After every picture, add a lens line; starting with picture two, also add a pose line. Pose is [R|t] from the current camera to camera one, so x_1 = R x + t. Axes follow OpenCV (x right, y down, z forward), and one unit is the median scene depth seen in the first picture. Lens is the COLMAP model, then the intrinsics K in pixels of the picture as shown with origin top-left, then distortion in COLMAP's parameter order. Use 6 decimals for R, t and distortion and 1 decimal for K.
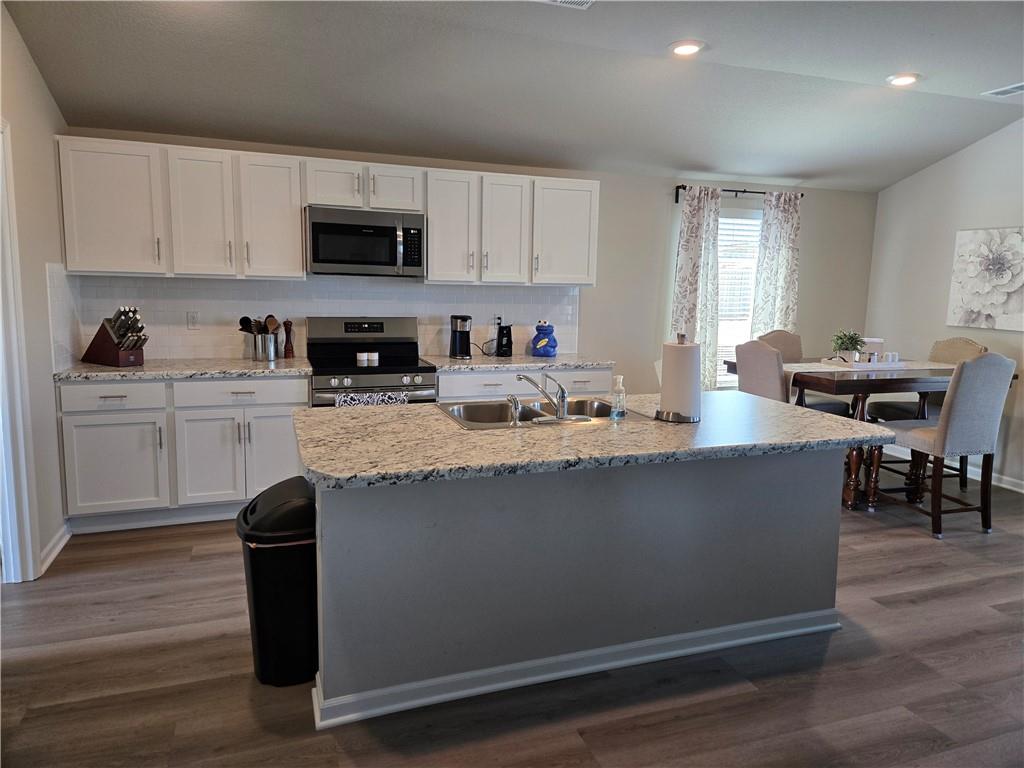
lens RADIAL K [[684.8, 0, 513.0], [0, 684.8, 376.6], [0, 0, 1]] dist [0.075305, -0.073494]
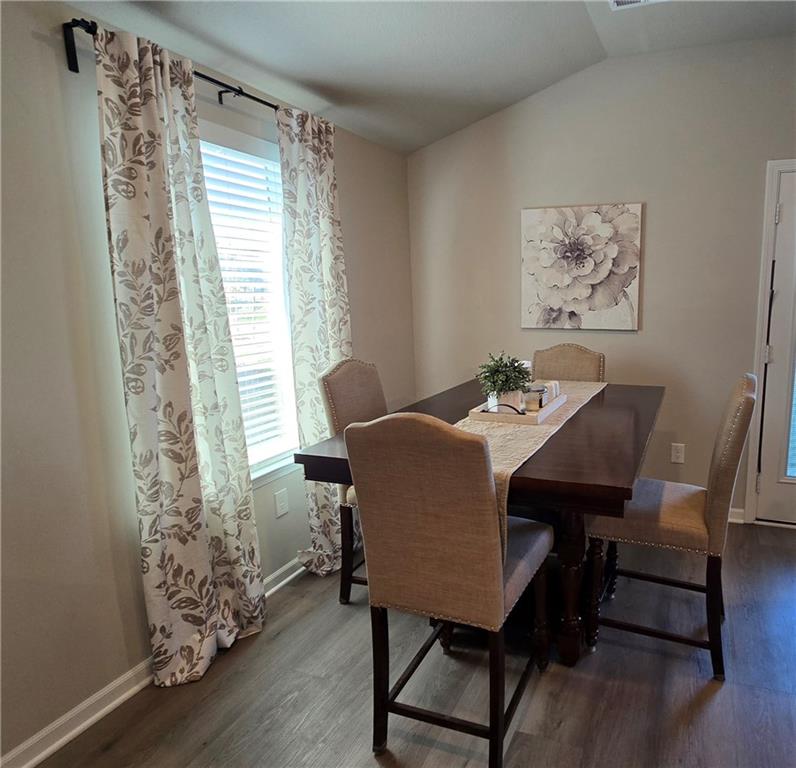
lens RADIAL K [[535.6, 0, 521.8], [0, 535.6, 381.8], [0, 0, 1]] dist [-0.001775, 0.002599]
pose [[0.612810, -0.162872, 0.773263, 0.156156], [0.130451, 0.985955, 0.104289, -0.093385], [-0.779388, 0.036964, 0.625450, 0.746702]]
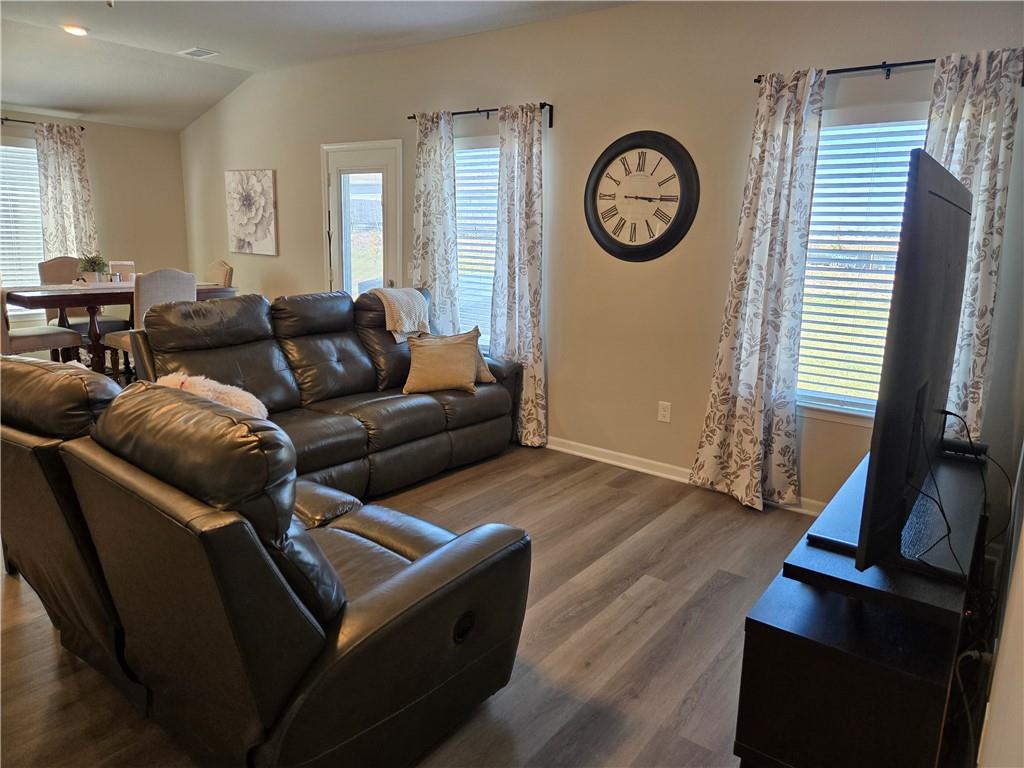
lens RADIAL K [[684.8, 0, 513.0], [0, 684.8, 376.6], [0, 0, 1]] dist [0.075305, -0.073494]
pose [[0.834836, -0.108442, 0.539711, 0.440943], [0.063309, 0.992814, 0.101554, 0.061865], [-0.546845, -0.050612, 0.835702, -0.343864]]
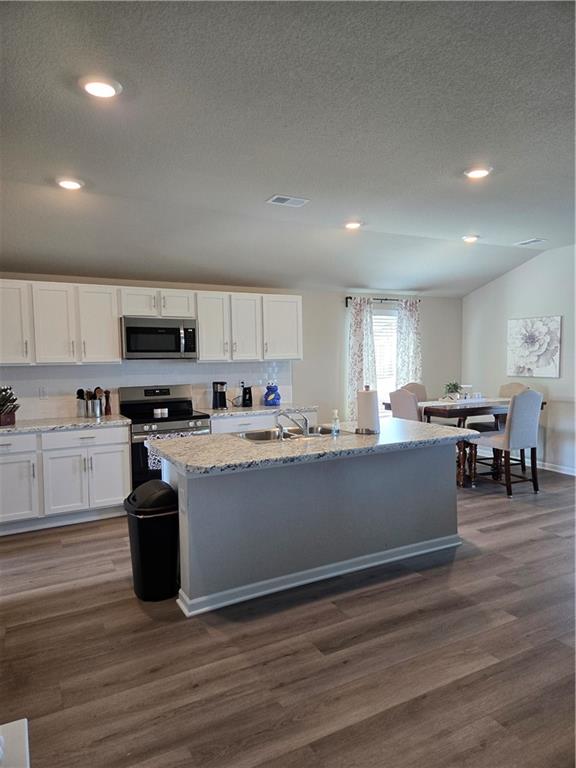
lens RADIAL K [[513.6, 0, 294.3], [0, 513.6, 389.3], [0, 0, 1]] dist [0.075305, -0.073494]
pose [[0.987392, -0.046366, 0.151354, -0.091201], [0.057137, 0.996075, -0.067605, 0.017555], [-0.147626, 0.075401, 0.986165, -0.188619]]
